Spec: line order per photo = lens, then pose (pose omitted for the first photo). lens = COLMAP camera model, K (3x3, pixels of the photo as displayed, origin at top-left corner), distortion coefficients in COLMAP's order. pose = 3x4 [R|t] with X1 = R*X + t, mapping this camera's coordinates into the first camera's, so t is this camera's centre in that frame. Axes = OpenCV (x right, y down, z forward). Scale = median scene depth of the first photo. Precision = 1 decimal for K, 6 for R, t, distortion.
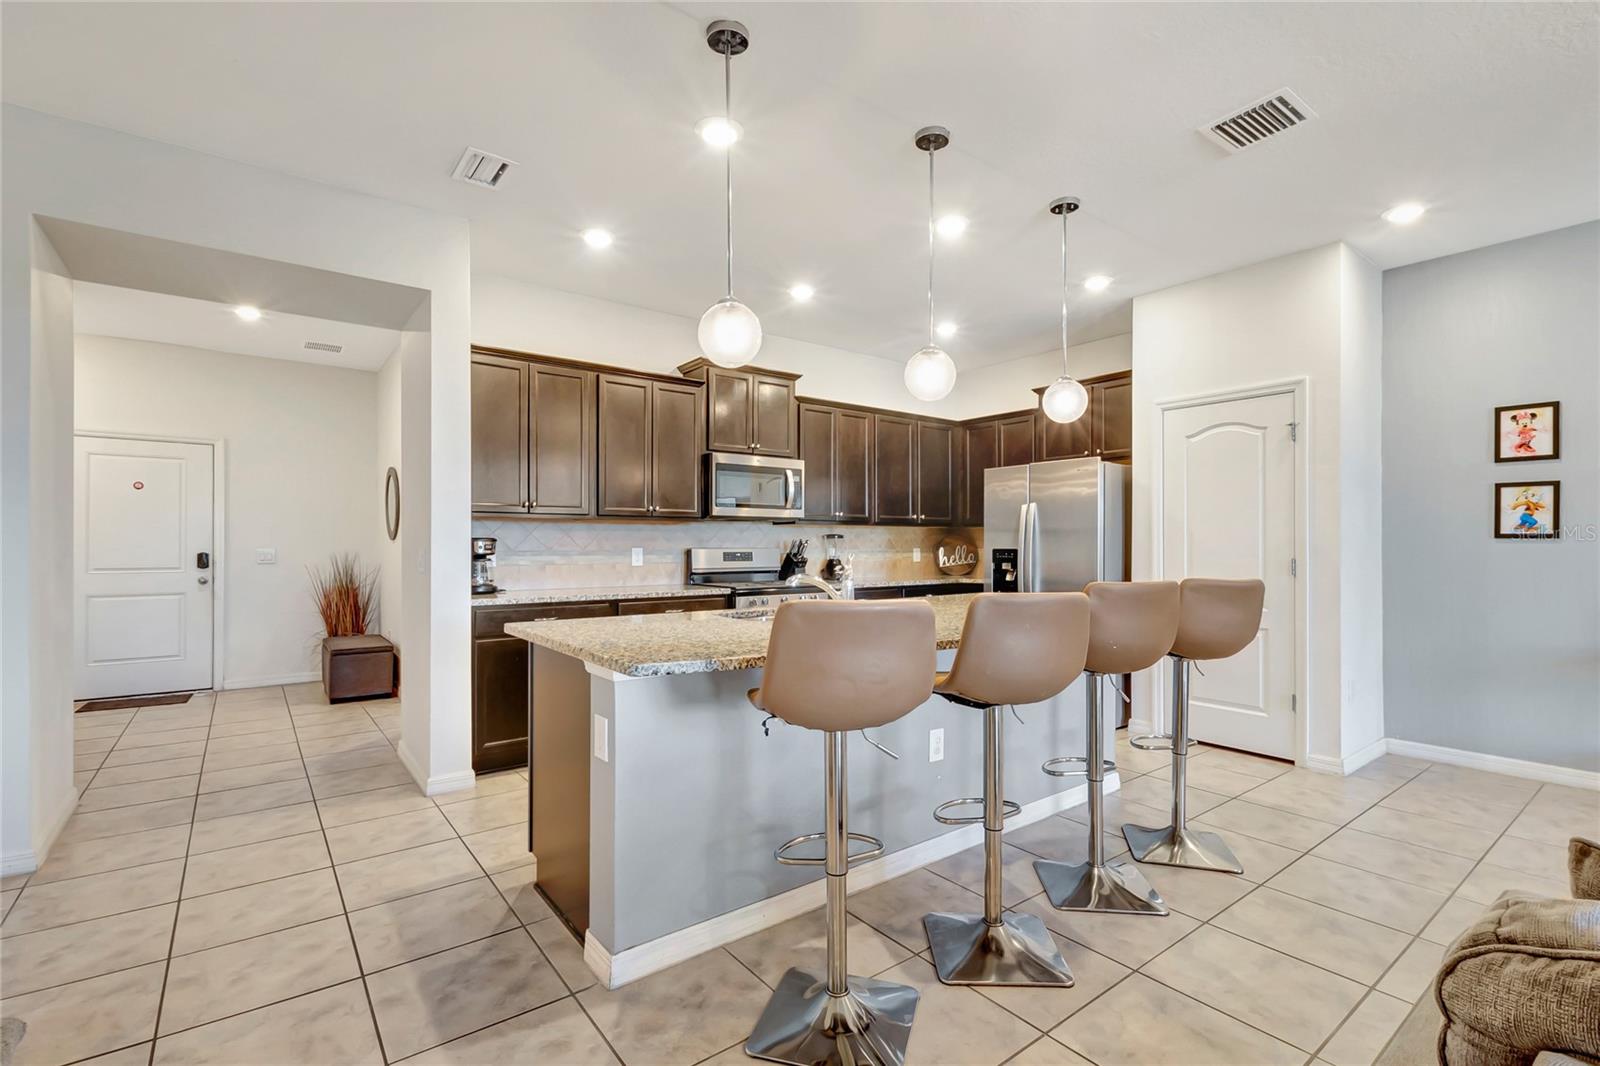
lens RADIAL K [[743.1, 0, 813.3], [0, 743.1, 537.4], [0, 0, 1]] dist [0.018346, -0.001728]
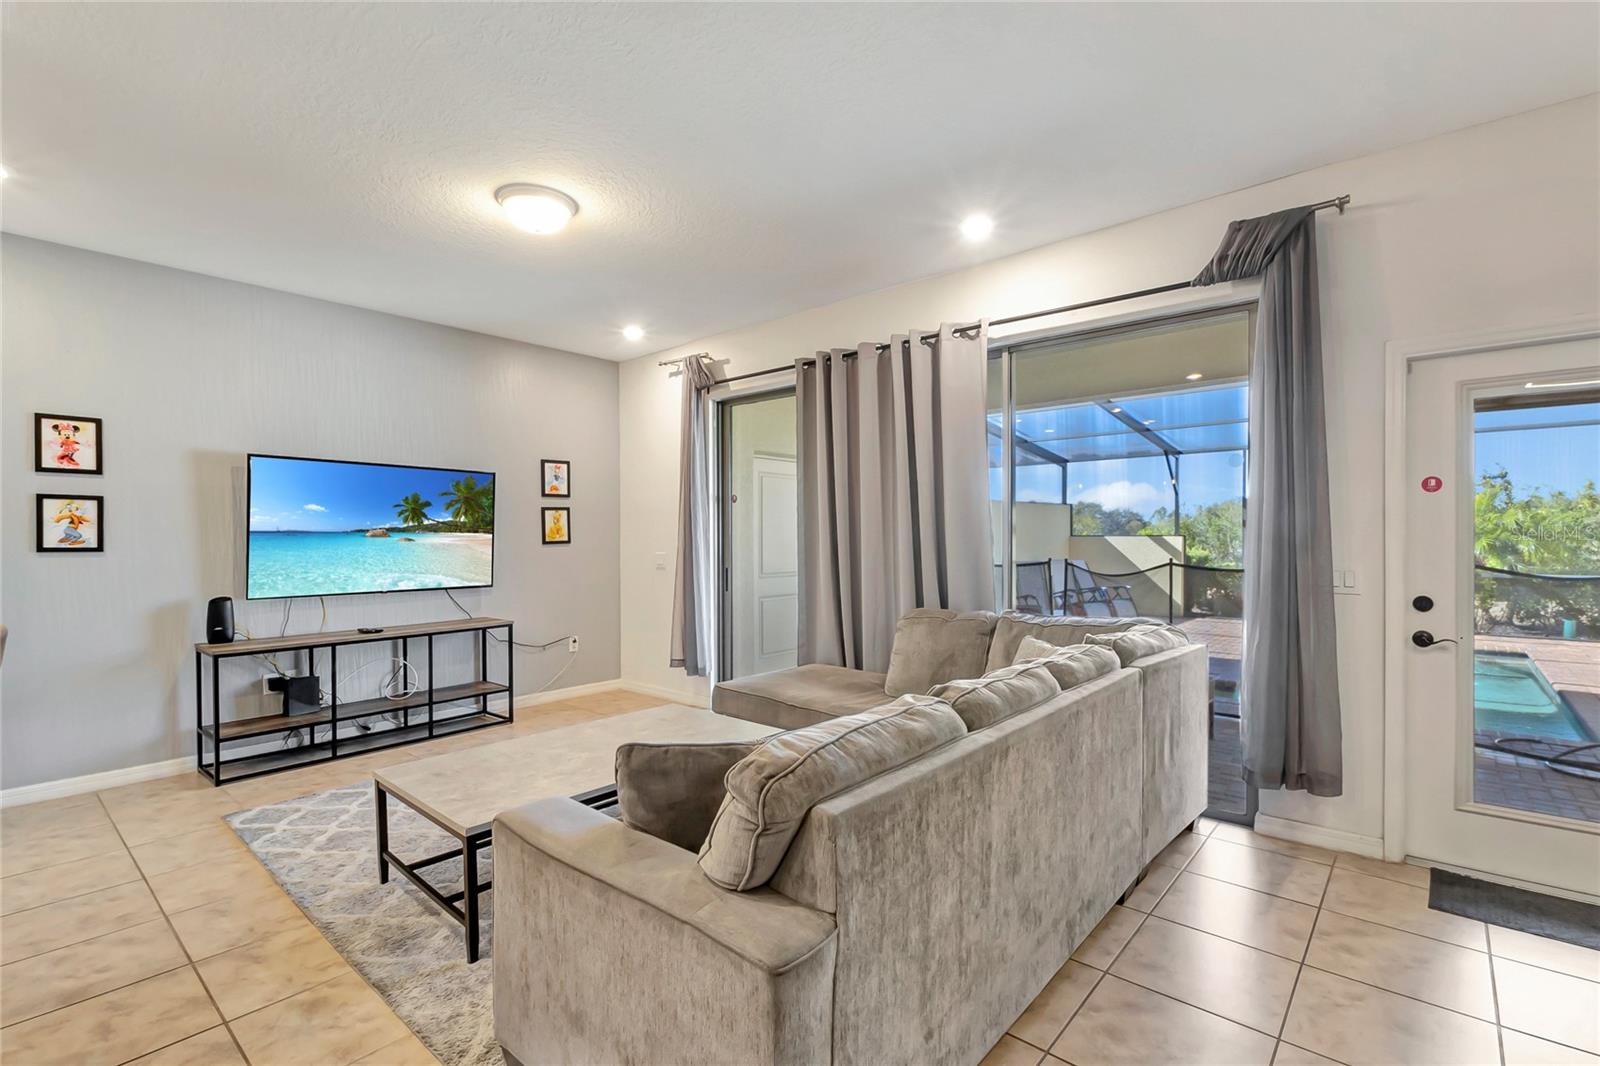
lens RADIAL K [[743.1, 0, 794.3], [0, 743.1, 545.1], [0, 0, 1]] dist [0.018346, -0.001728]
pose [[-0.188823, -0.009383, 0.981966, -0.199818], [-0.000745, 0.999955, 0.009412, -0.017760], [-0.982011, 0.001046, -0.188822, 0.256049]]
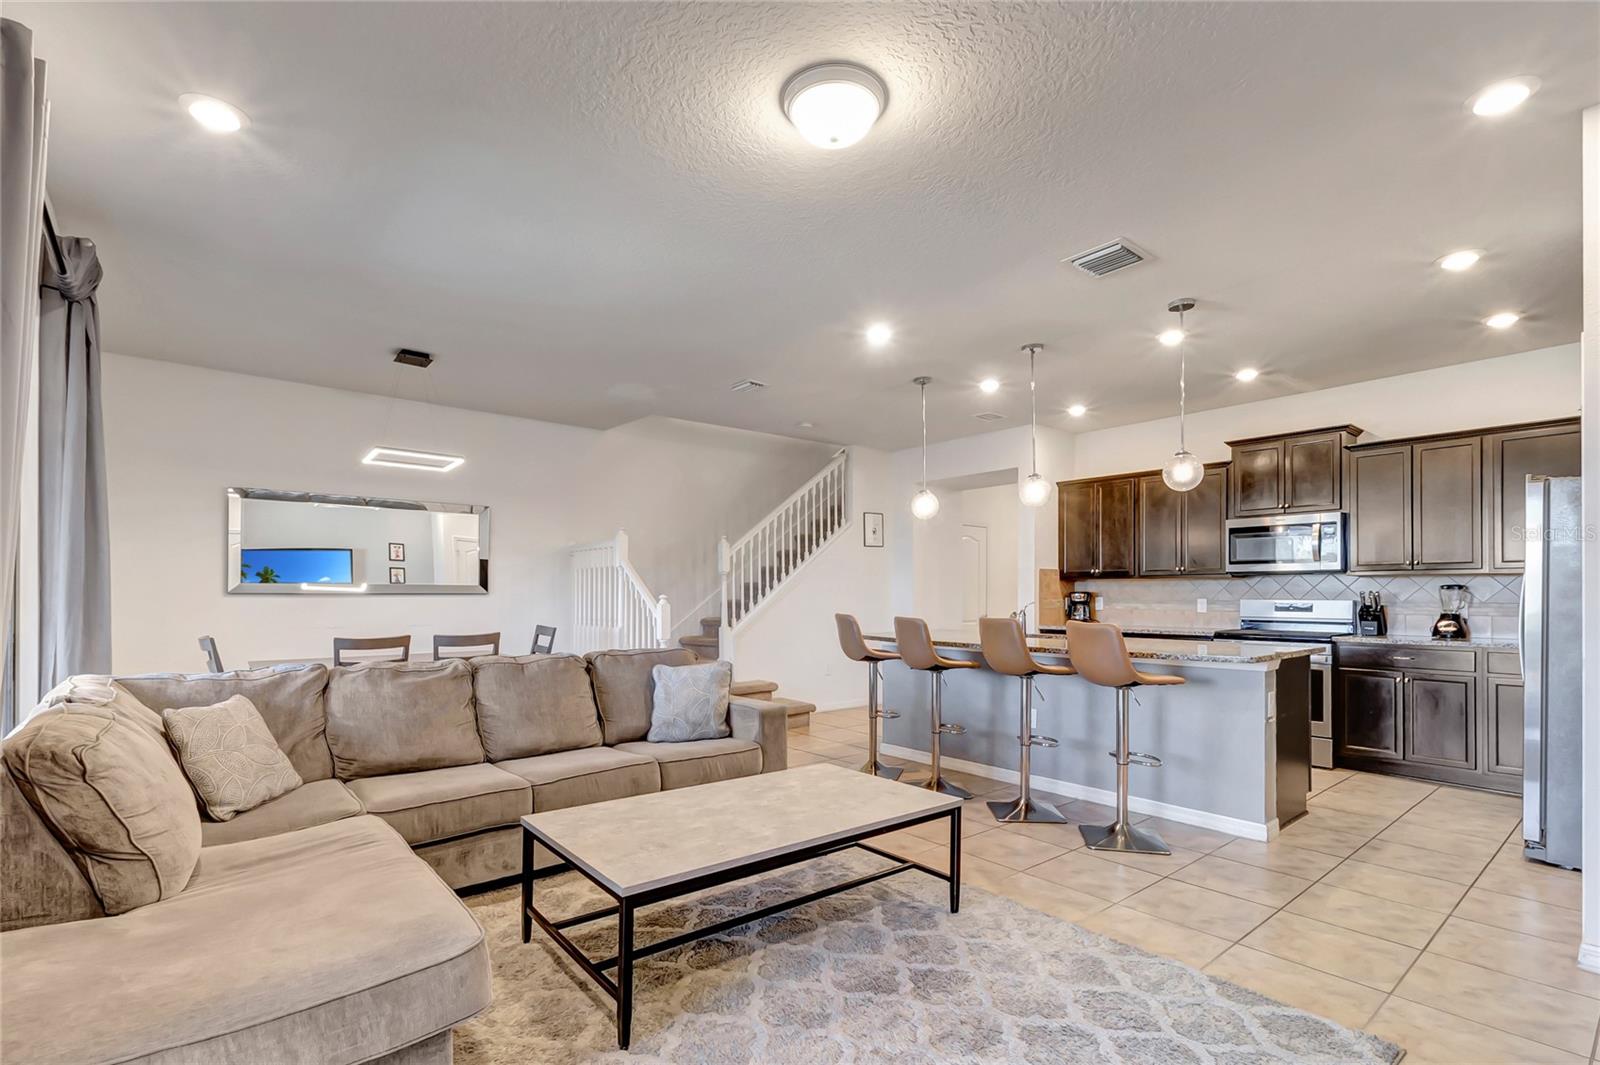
lens RADIAL K [[743.1, 0, 826.0], [0, 743.1, 594.3], [0, 0, 1]] dist [0.018346, -0.001728]
pose [[0.053967, -0.002097, -0.998541, 1.320487], [0.005034, 0.999986, -0.001828, 0.006942], [0.998530, -0.004928, 0.053976, 0.346242]]
